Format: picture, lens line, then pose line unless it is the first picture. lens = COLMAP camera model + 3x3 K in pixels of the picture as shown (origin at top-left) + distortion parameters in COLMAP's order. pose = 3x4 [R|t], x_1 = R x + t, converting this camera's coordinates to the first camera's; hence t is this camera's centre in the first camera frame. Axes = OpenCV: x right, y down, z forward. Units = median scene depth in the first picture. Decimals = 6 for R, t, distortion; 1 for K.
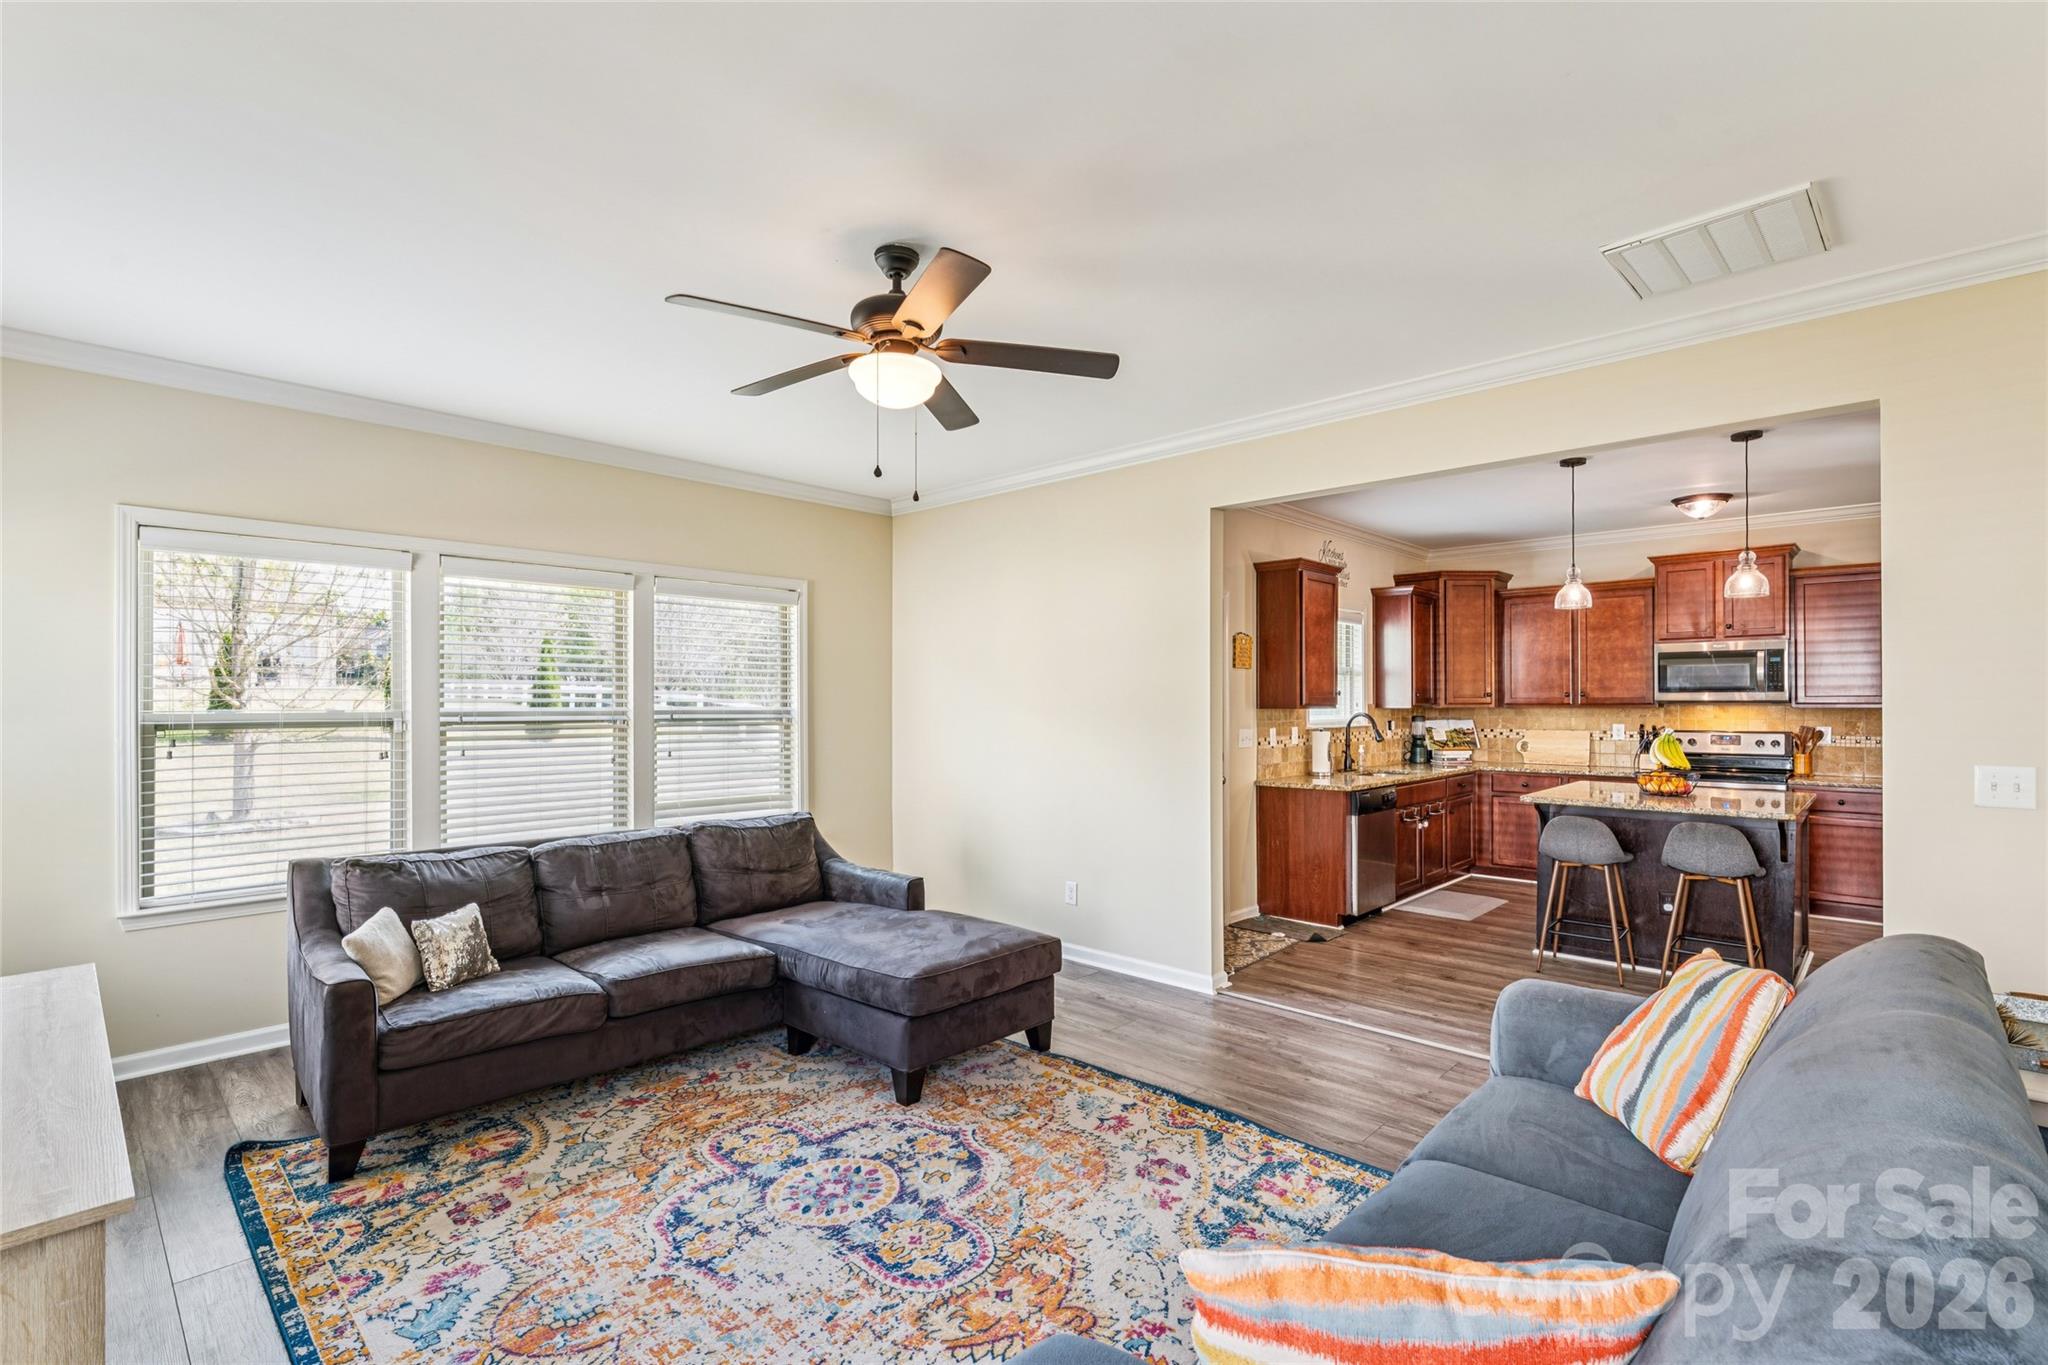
lens RADIAL K [[929.0, 0, 1024.5], [0, 929.0, 691.9], [0, 0, 1]] dist [0.001495, 0.000211]
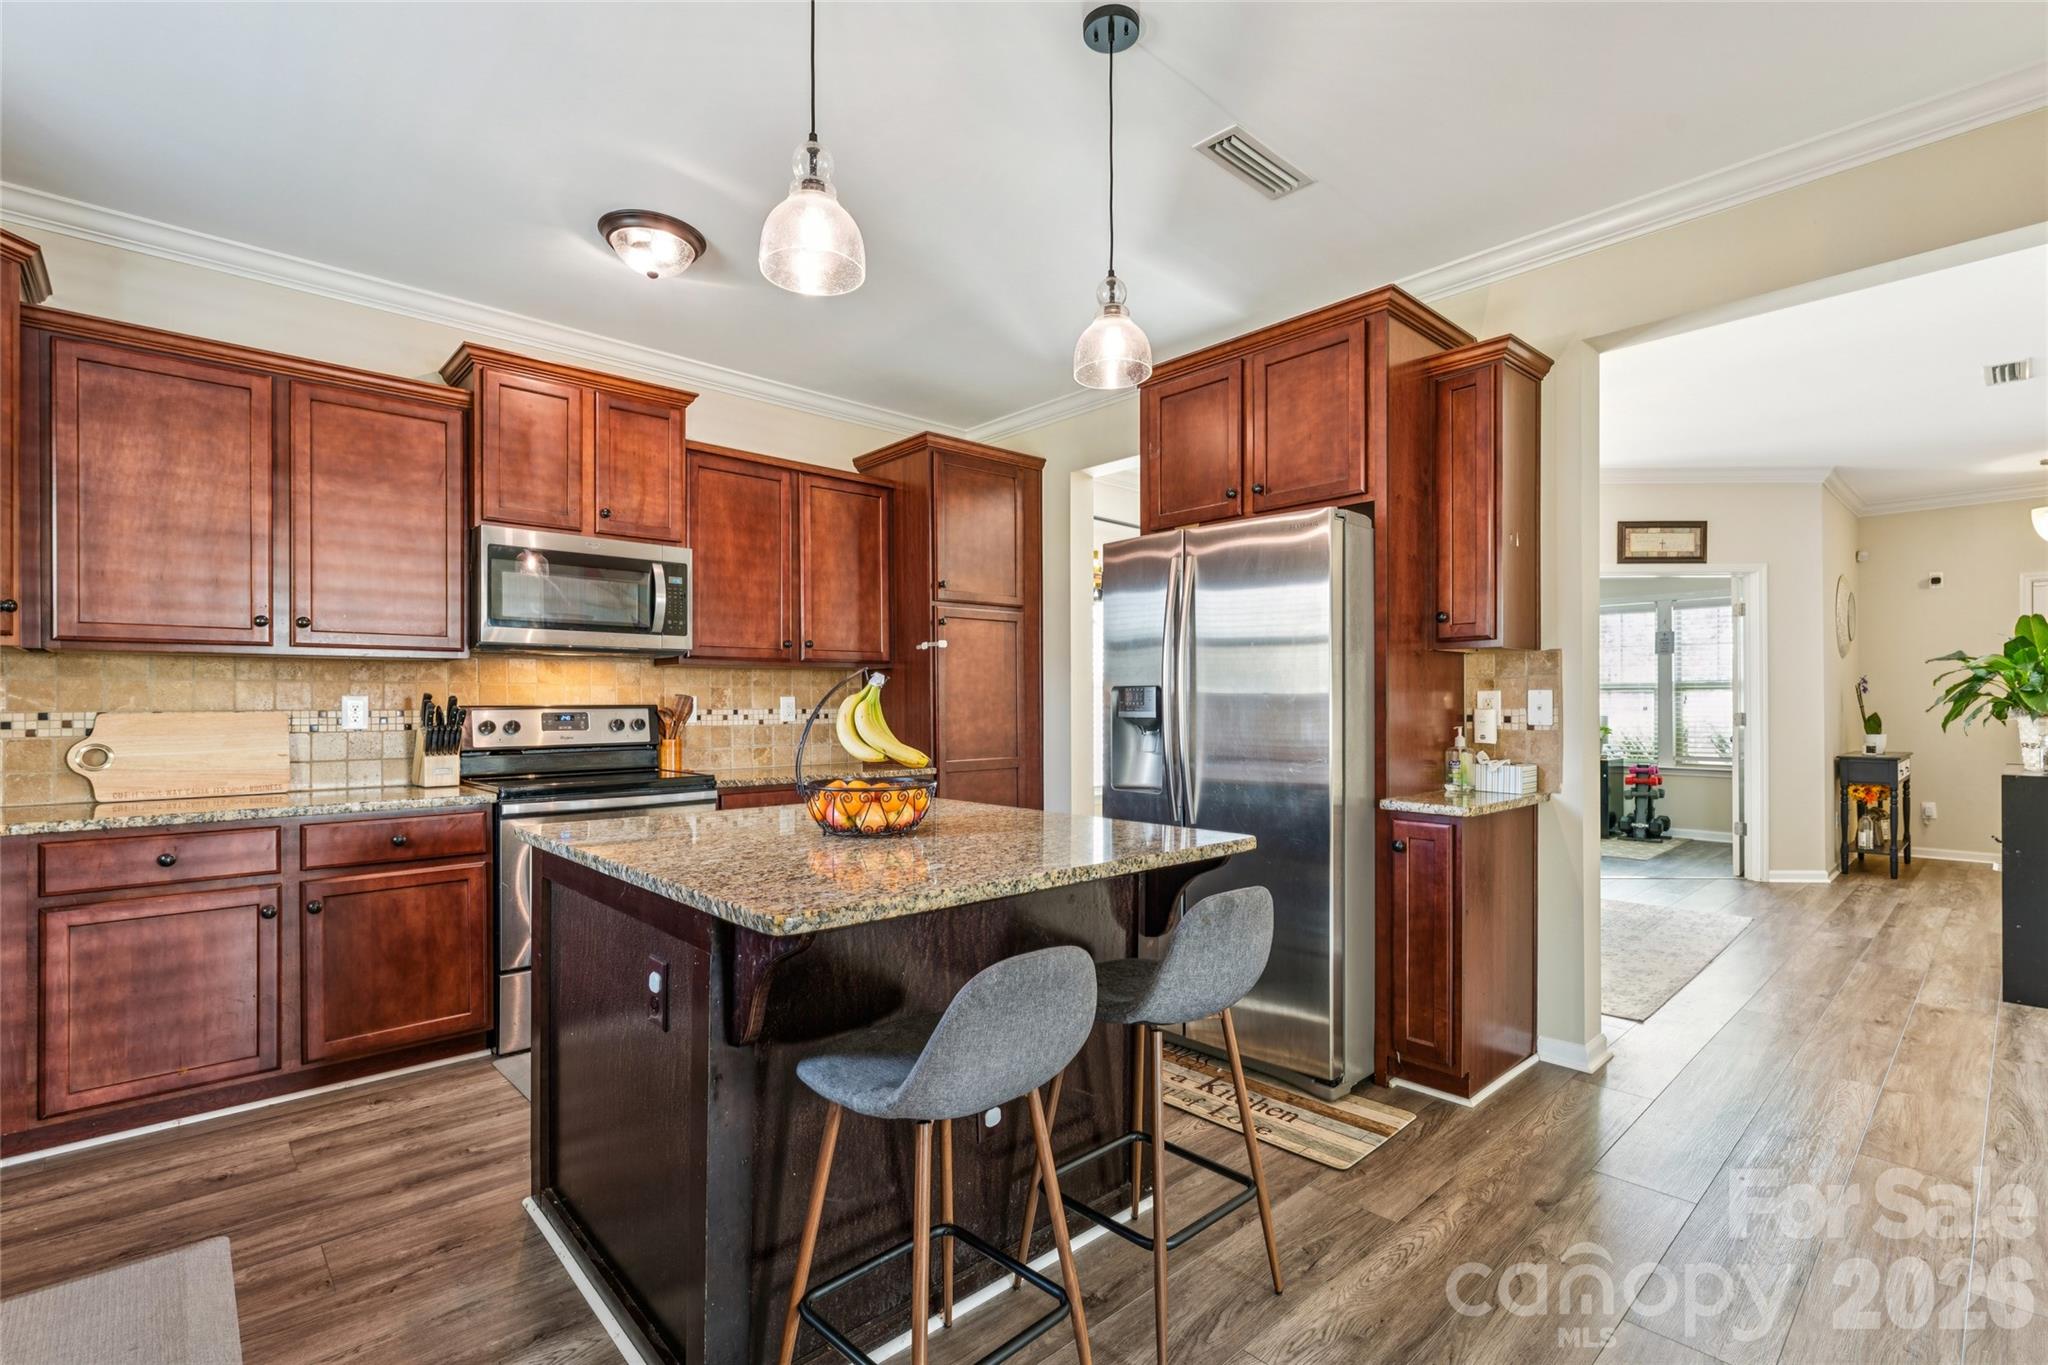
lens RADIAL K [[934.3, 0, 1031.4], [0, 934.3, 702.6], [0, 0, 1]] dist [-0.000321, -0.000094]
pose [[0.058991, 0.005064, 0.998246, 0.492917], [-0.005516, 0.999974, -0.004746, 0.097042], [-0.998243, -0.005226, 0.059017, 1.606501]]
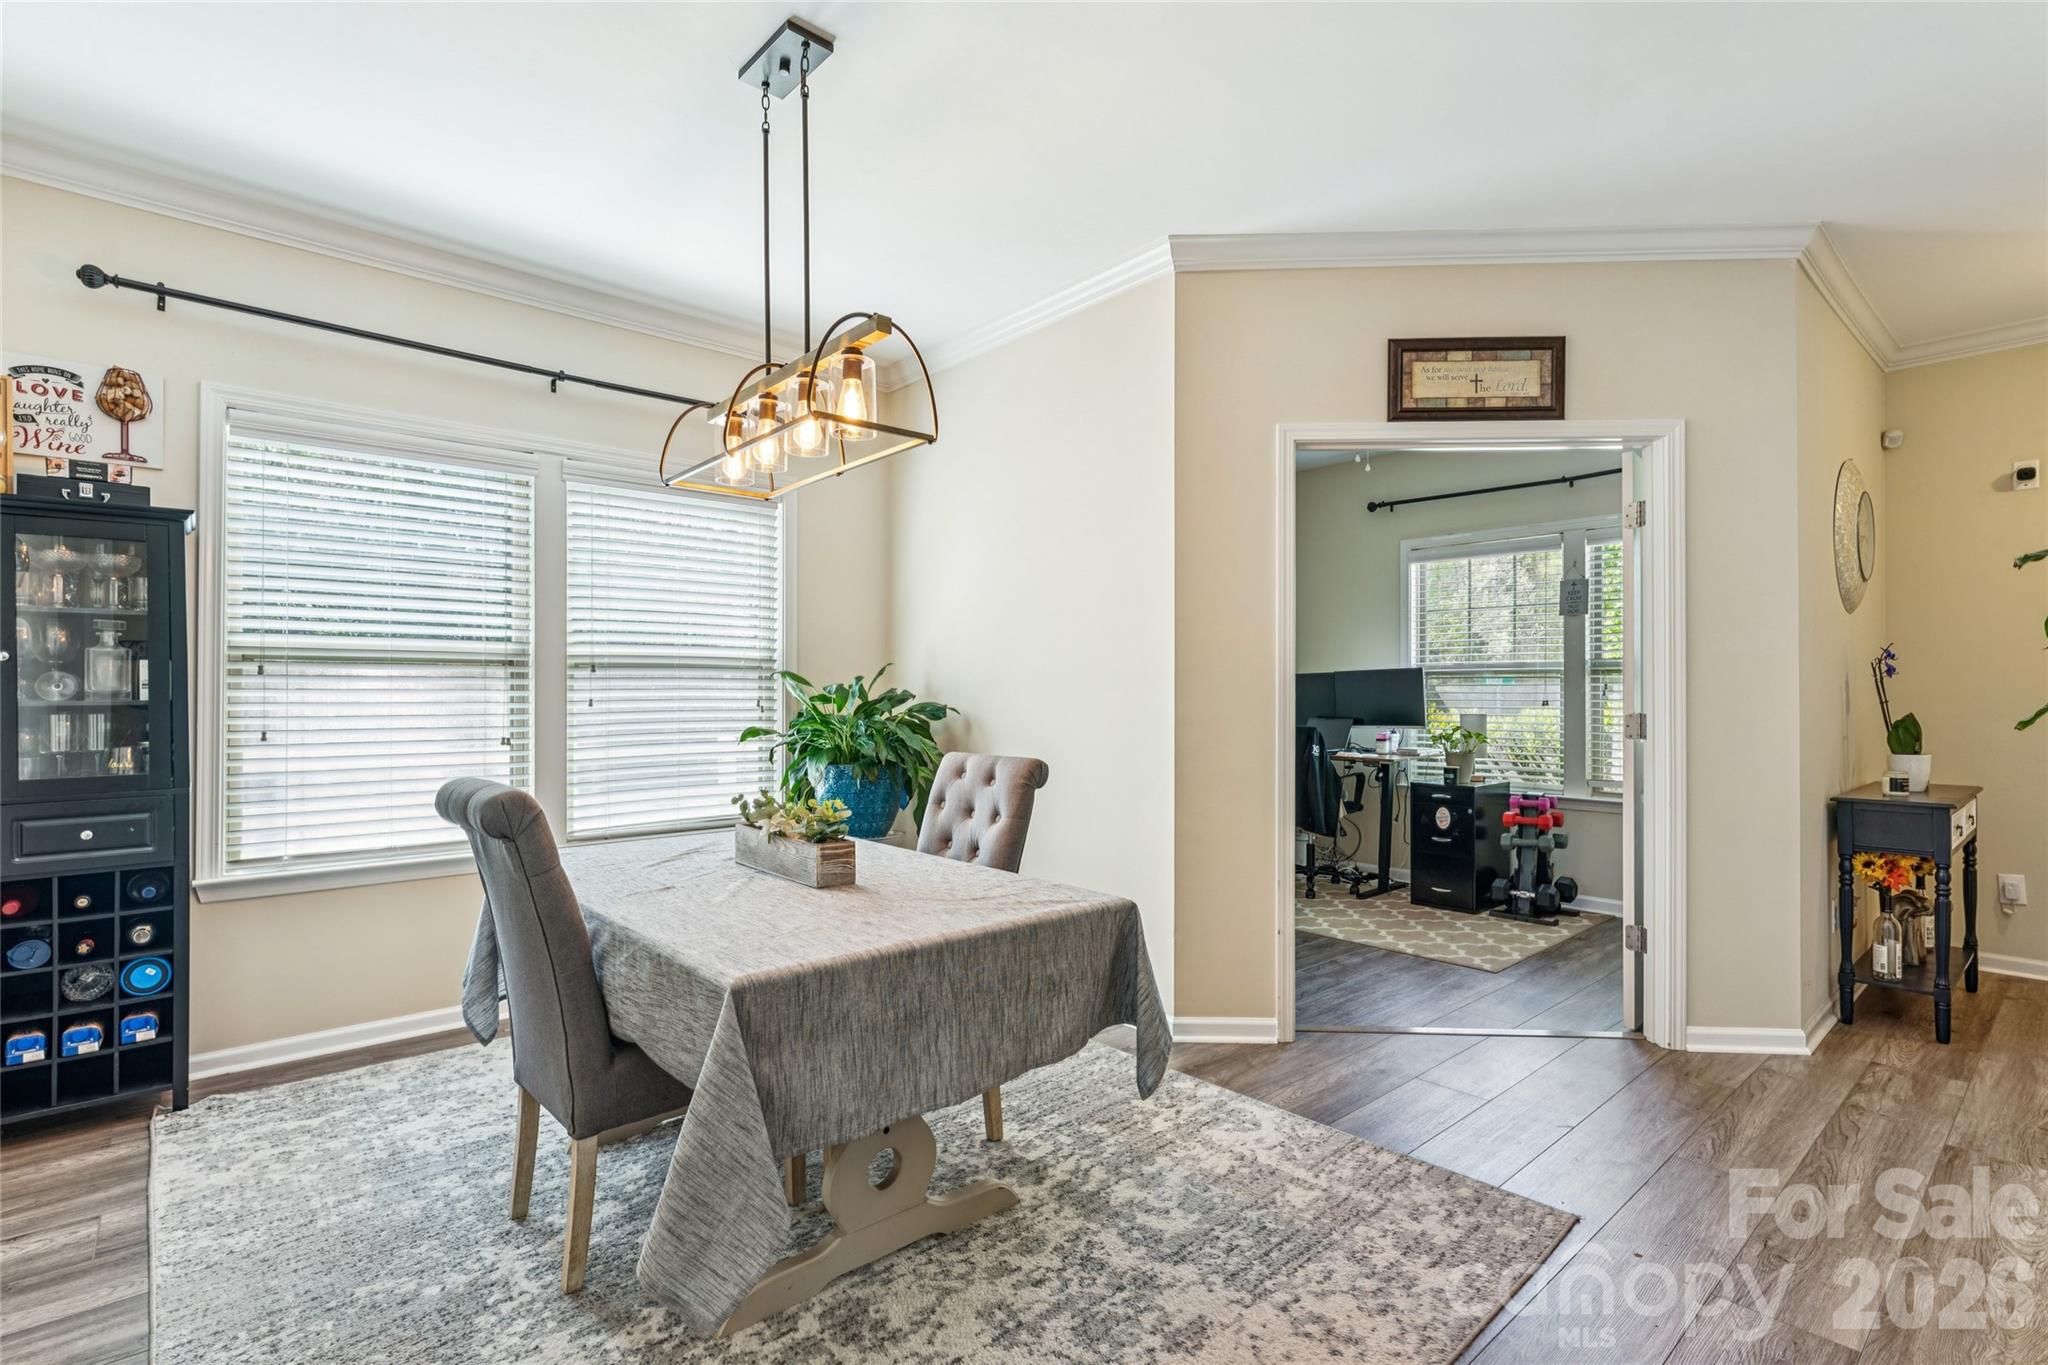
lens RADIAL K [[963.9, 0, 1024.7], [0, 963.9, 691.9], [0, 0, 1]] dist [0.000377, 0.000430]
pose [[0.086344, 0.004563, 0.996255, 1.551453], [-0.007597, 0.999963, -0.003922, 0.084659], [-0.996236, -0.007230, 0.086375, 0.714370]]
